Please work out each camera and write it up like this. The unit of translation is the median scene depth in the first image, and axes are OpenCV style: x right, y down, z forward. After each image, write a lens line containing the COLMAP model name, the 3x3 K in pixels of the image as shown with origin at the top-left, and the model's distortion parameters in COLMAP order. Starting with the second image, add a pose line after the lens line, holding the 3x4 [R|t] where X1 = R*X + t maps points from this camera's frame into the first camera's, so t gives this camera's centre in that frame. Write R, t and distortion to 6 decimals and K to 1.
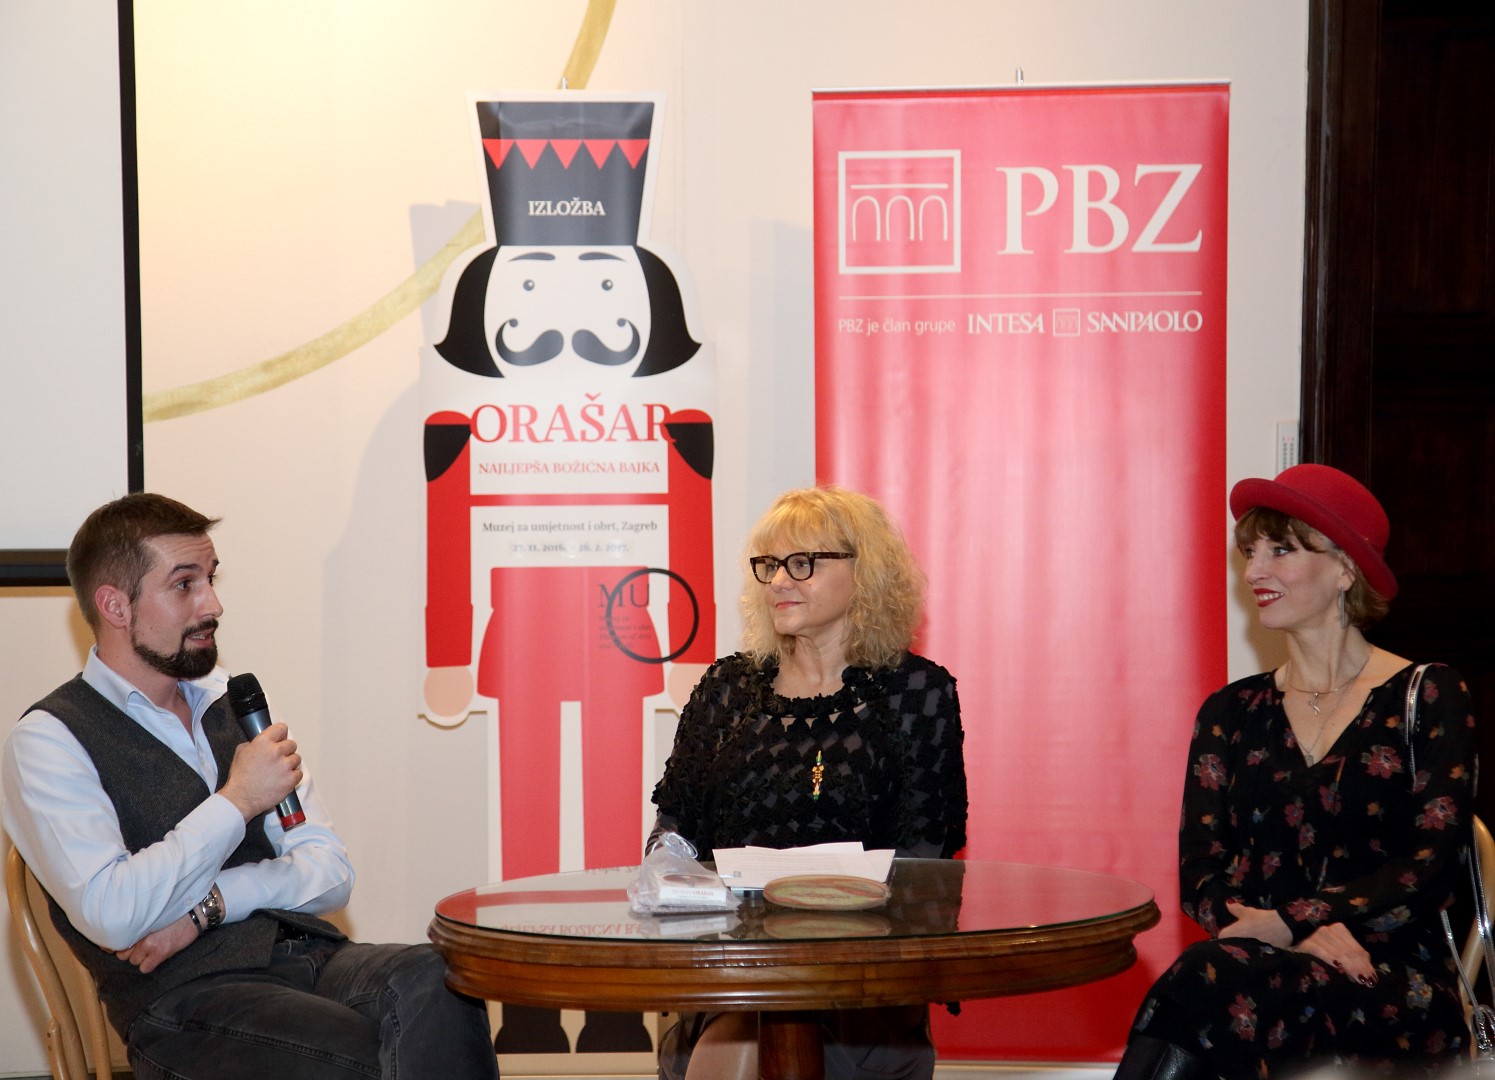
lens RADIAL K [[3456.4, 0, 747.5], [0, 3456.4, 540.0], [0, 0, 1]] dist [0.530541, 0.102232]
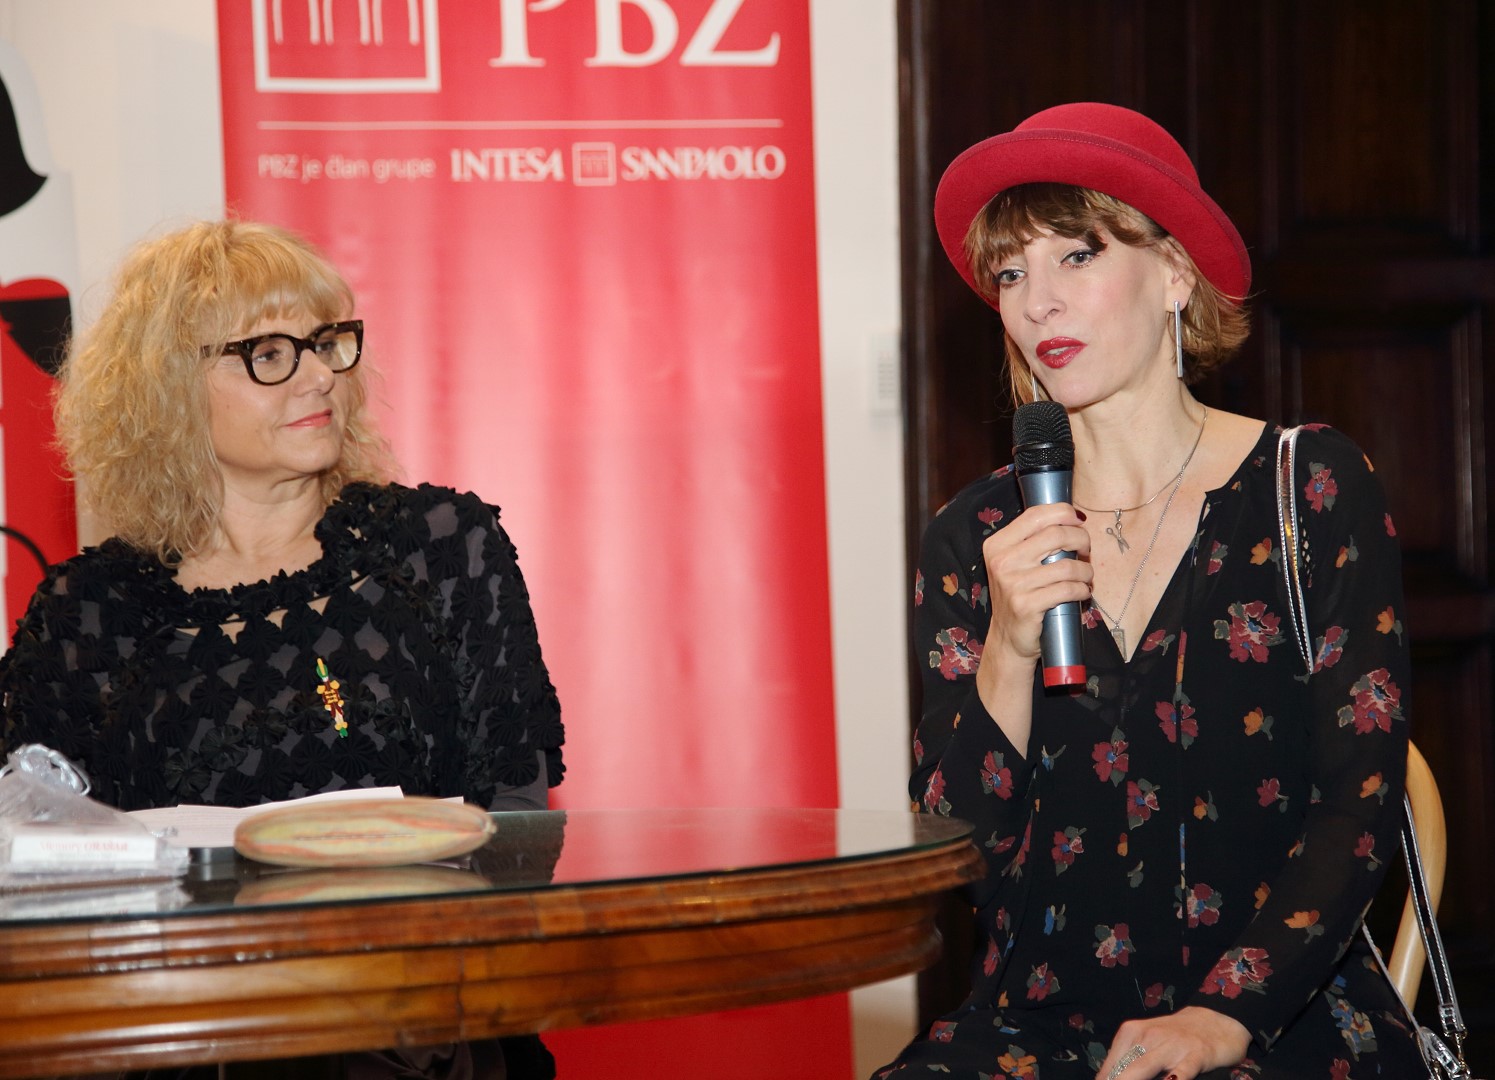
lens RADIAL K [[3456.4, 0, 747.5], [0, 3456.4, 540.0], [0, 0, 1]] dist [0.530541, 0.102232]
pose [[0.981855, -0.019297, 0.188647, -0.011137], [0.032884, 0.997063, -0.069162, 0.062255], [-0.186758, 0.074111, 0.979607, 0.320866]]
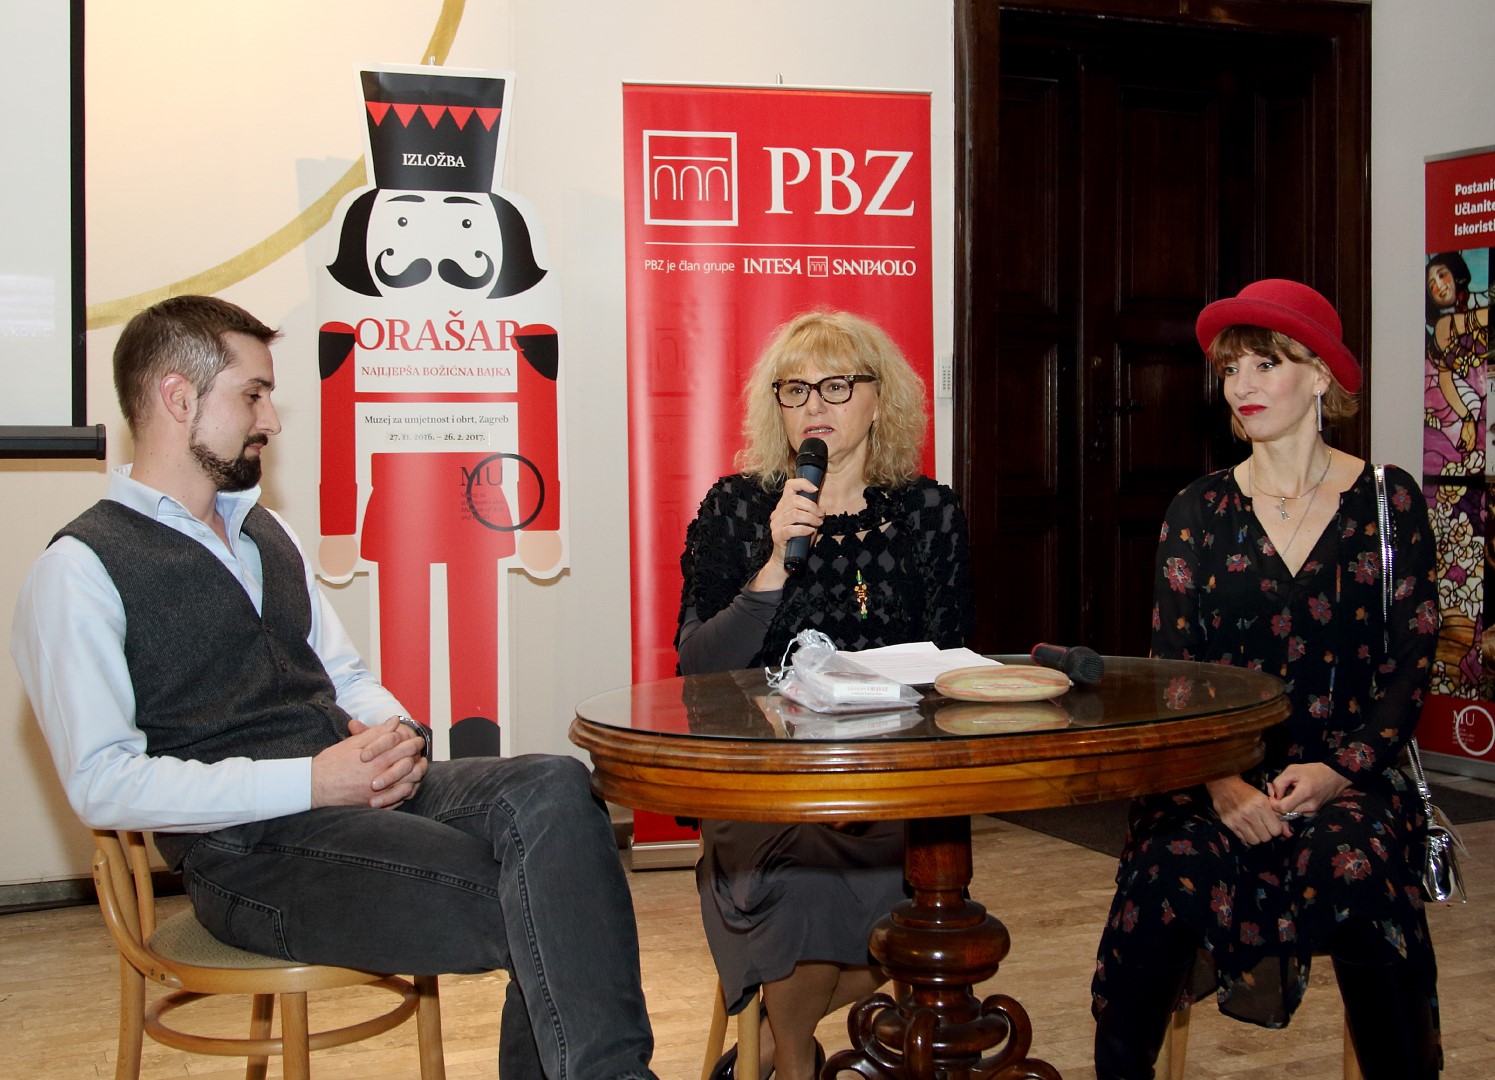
lens RADIAL K [[1849.1, 0, 749.6], [0, 1849.1, 488.2], [0, 0, 1]] dist [0.017542, 0.022707]
pose [[0.966196, -0.004657, 0.257768, -0.113292], [0.012100, 0.999554, -0.027297, 0.039566], [-0.257526, 0.029493, 0.965821, 0.342683]]
